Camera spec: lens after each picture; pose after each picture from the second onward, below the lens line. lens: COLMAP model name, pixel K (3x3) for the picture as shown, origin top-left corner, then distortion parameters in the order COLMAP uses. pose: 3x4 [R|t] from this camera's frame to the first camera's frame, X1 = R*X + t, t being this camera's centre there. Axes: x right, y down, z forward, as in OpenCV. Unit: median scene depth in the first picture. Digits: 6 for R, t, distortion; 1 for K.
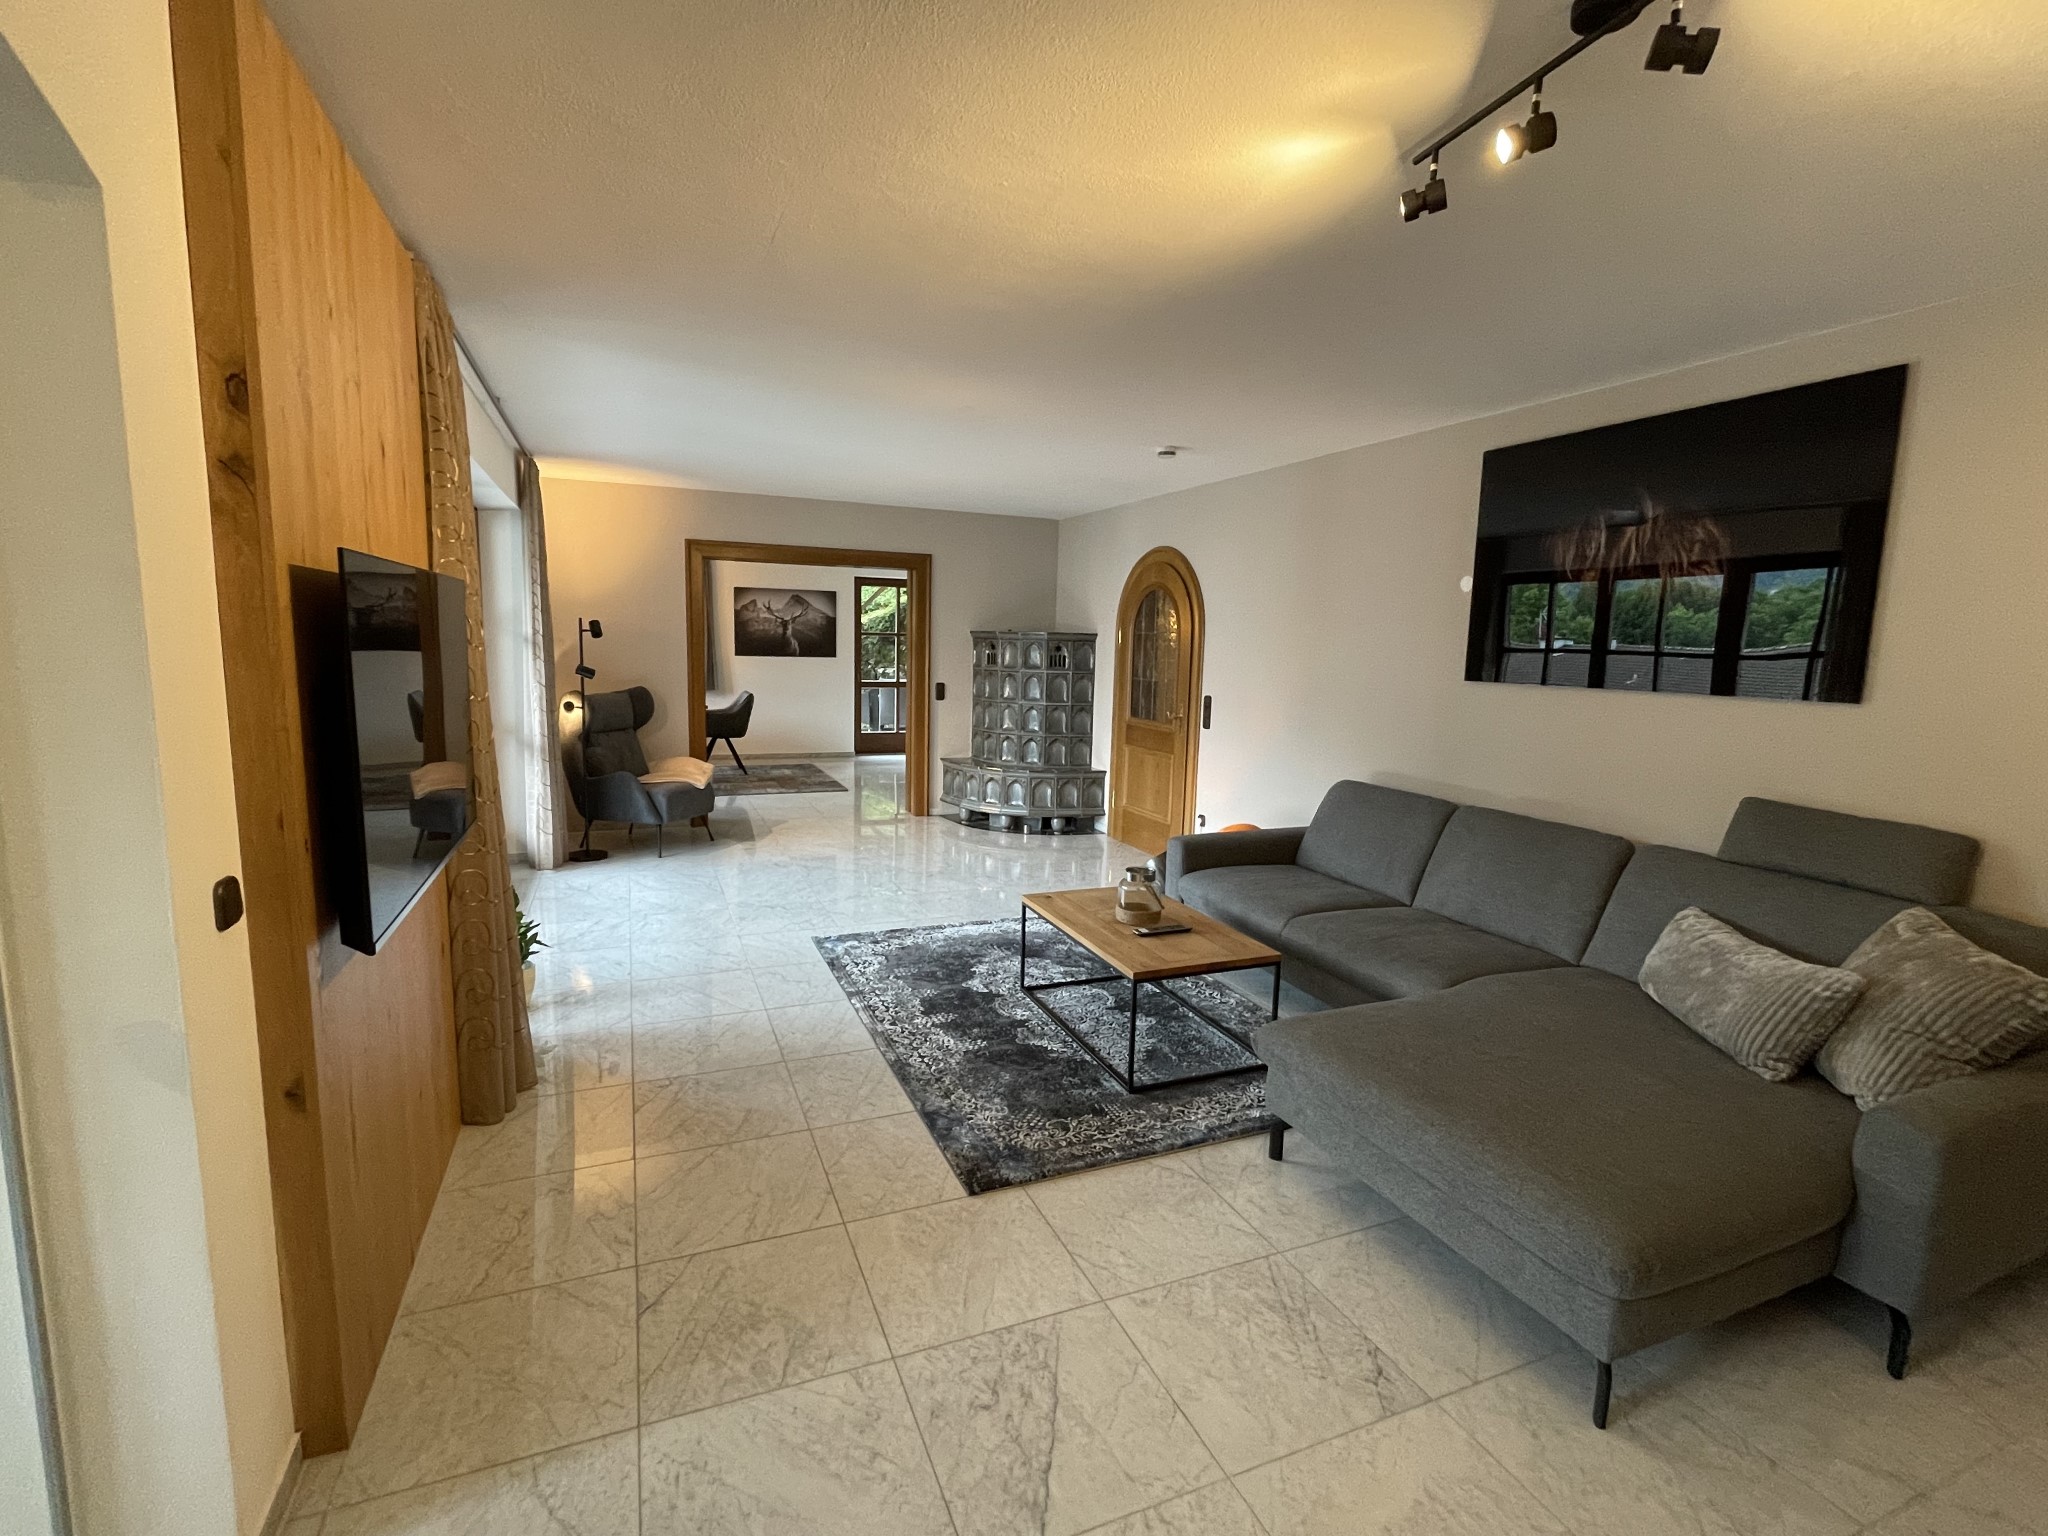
lens RADIAL K [[943.3, 0, 1027.7], [0, 943.3, 772.4], [0, 0, 1]] dist [-0.003427, 0.000060]
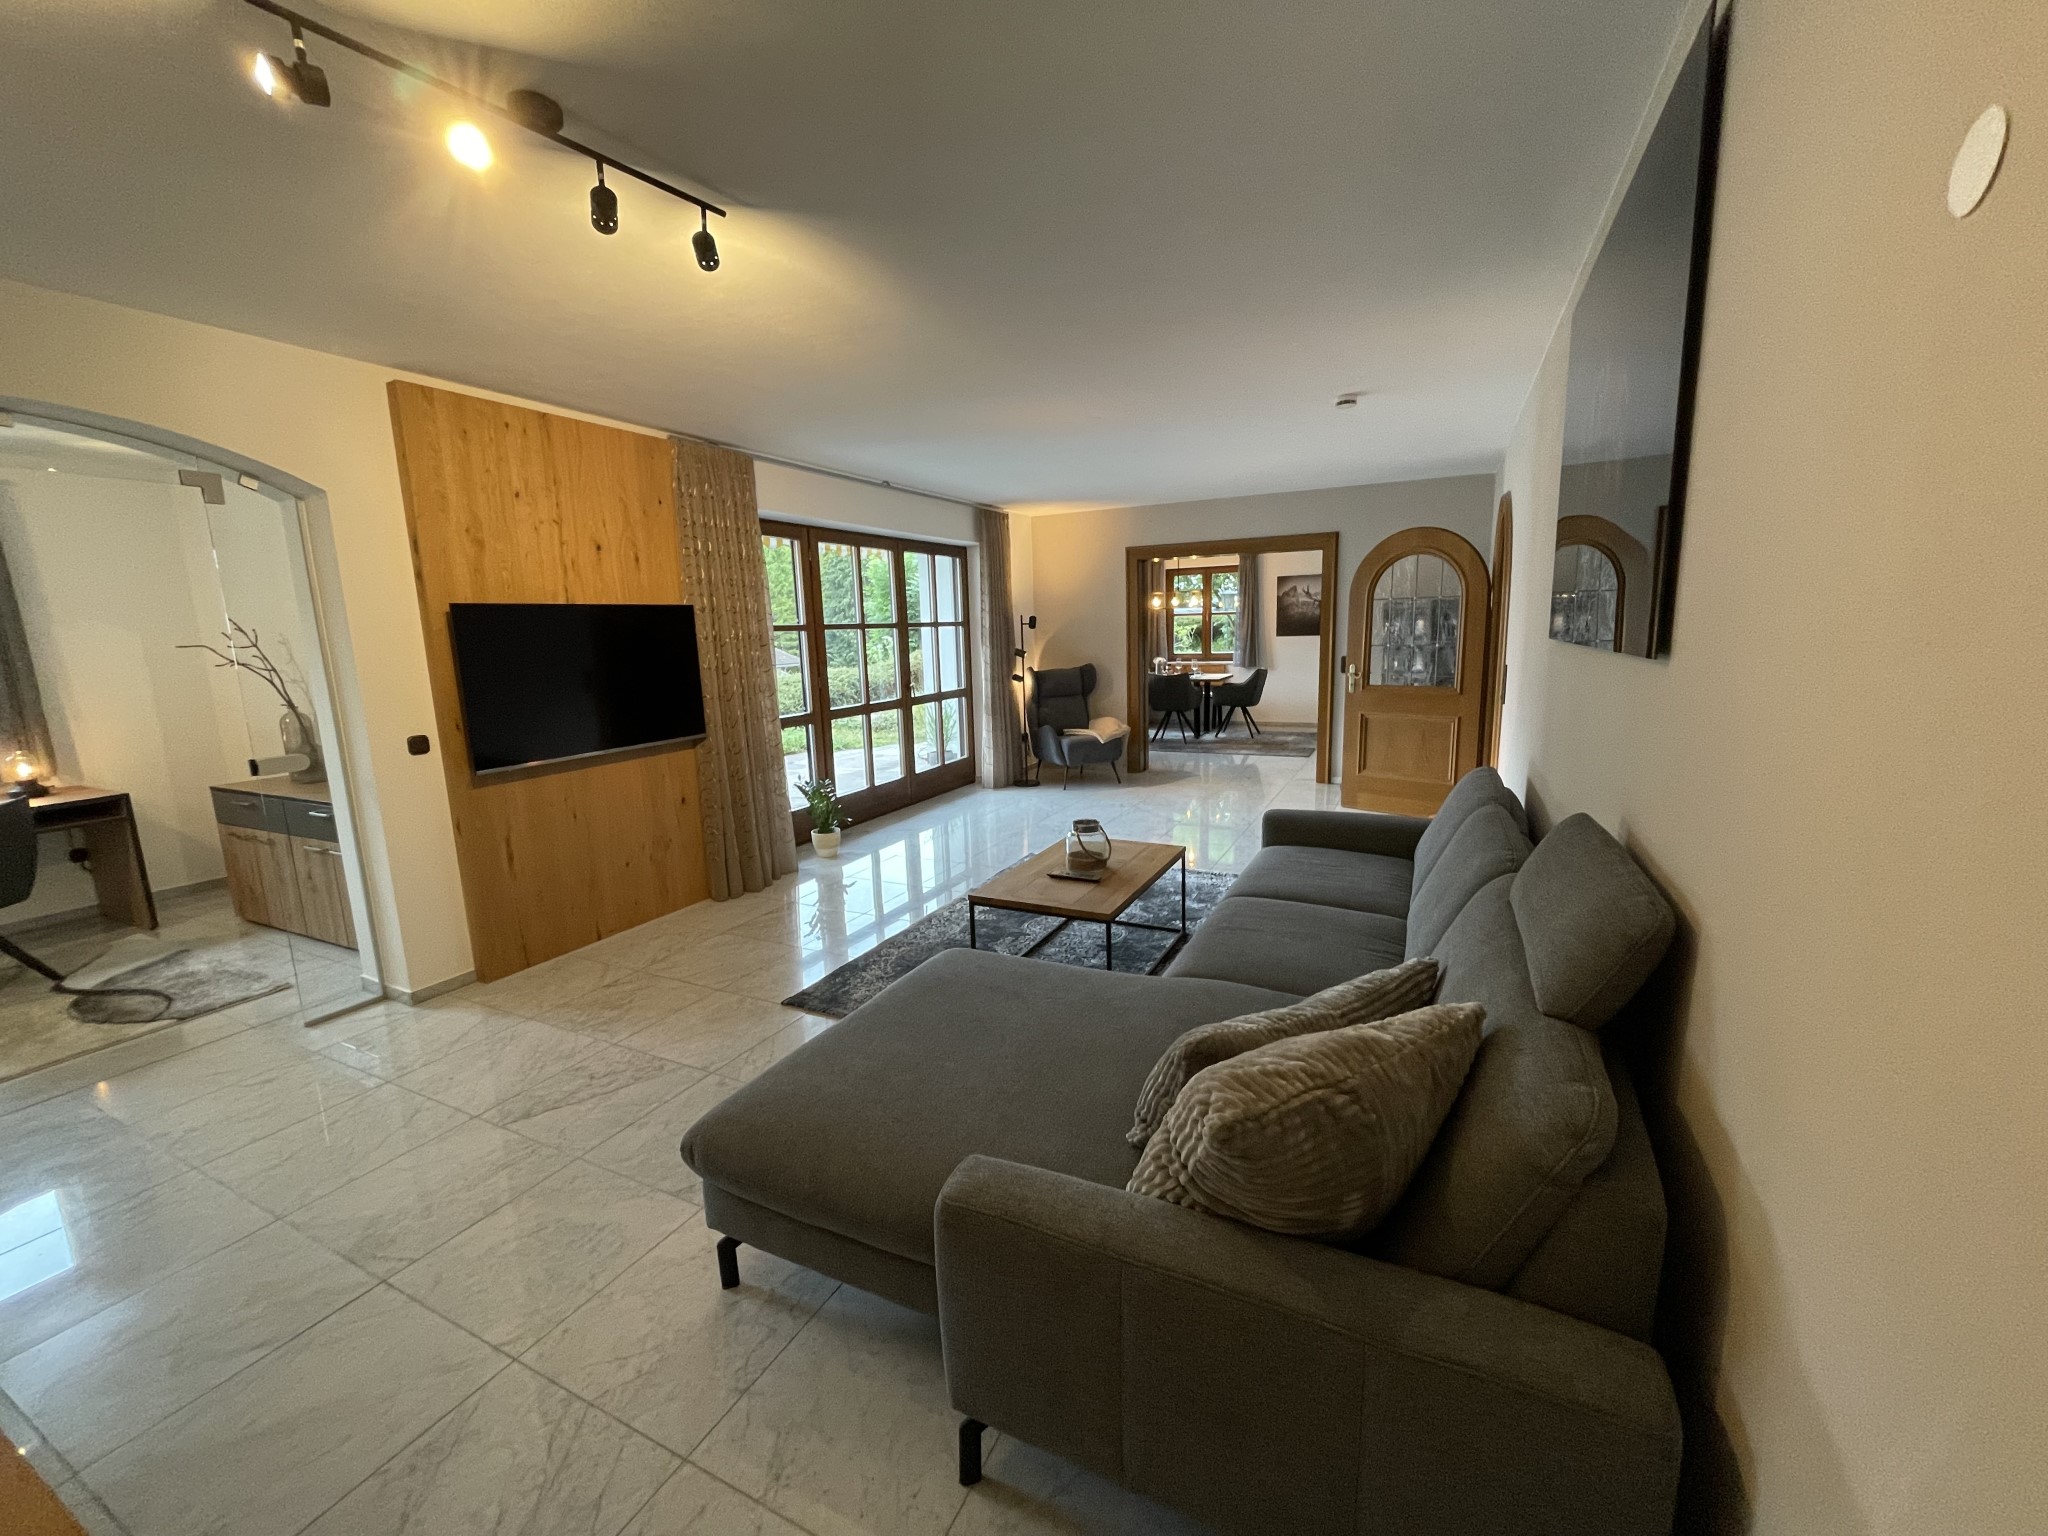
lens RADIAL K [[825.3, 0, 1025.0], [0, 825.3, 768.0], [0, 0, 1]] dist [-0.001777, -0.000954]
pose [[0.649462, 0.082519, -0.755903, 0.449531], [-0.058441, 0.996571, 0.058580, -0.006610], [0.758145, 0.006130, 0.652057, 0.177558]]
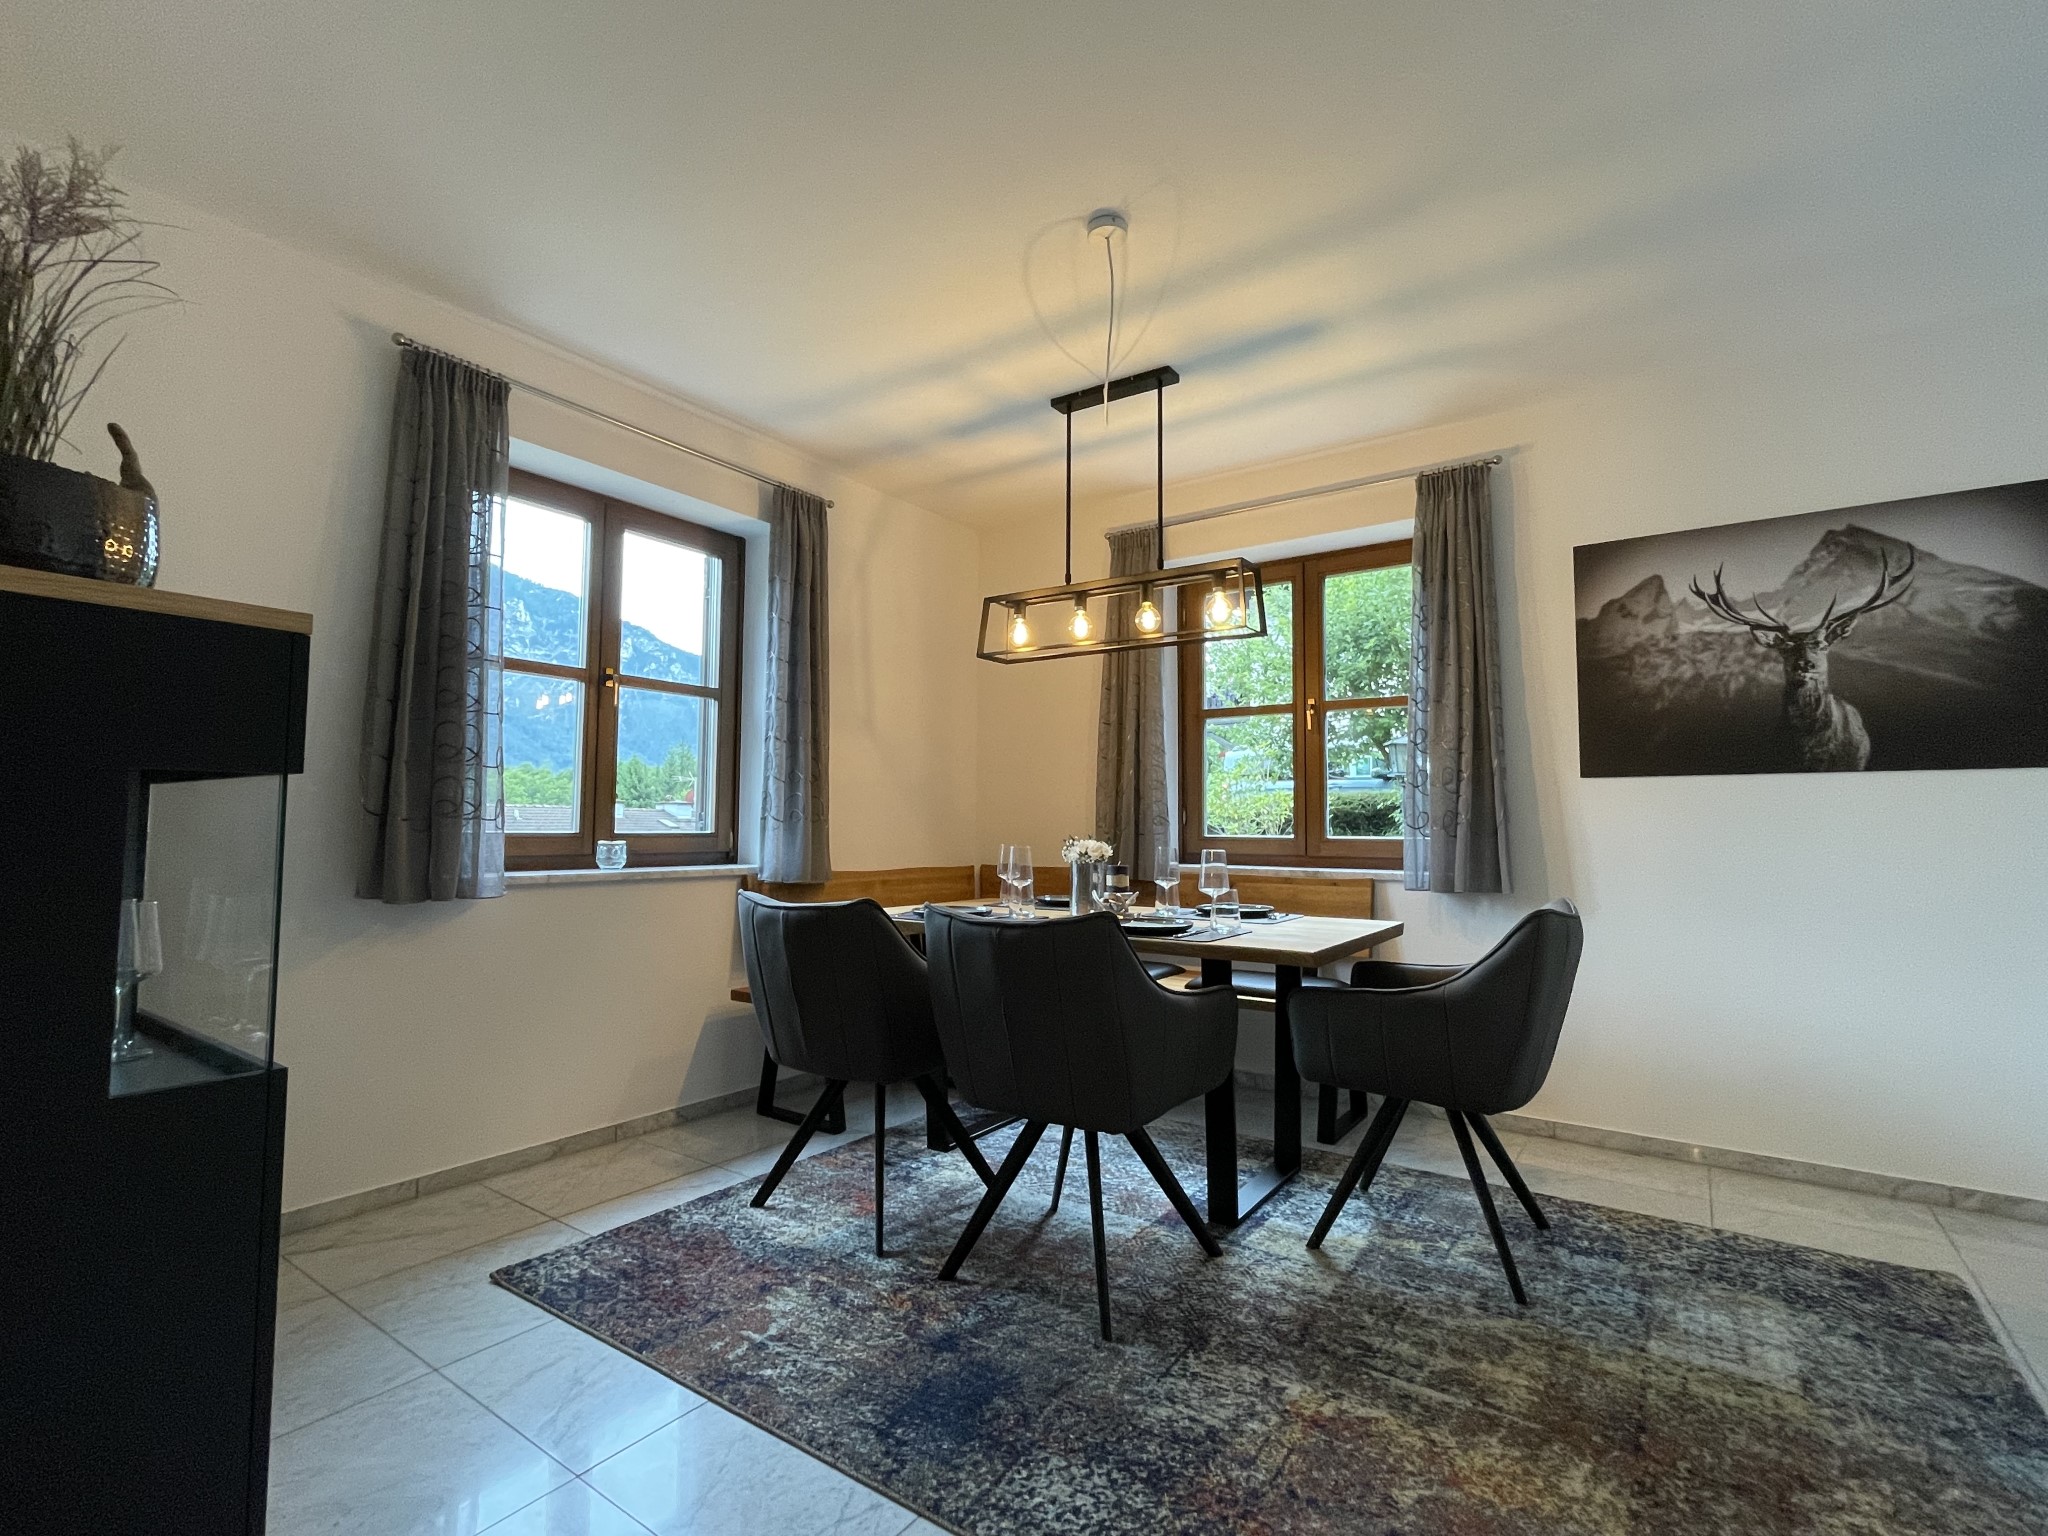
lens RADIAL K [[943.3, 0, 1020.1], [0, 943.3, 780.4], [0, 0, 1]] dist [-0.003427, 0.000060]
pose [[0.529970, -0.077382, -0.844478, -0.262773], [-0.106963, 0.981775, -0.157090, -0.098111], [0.841243, 0.173581, 0.512034, 1.181502]]
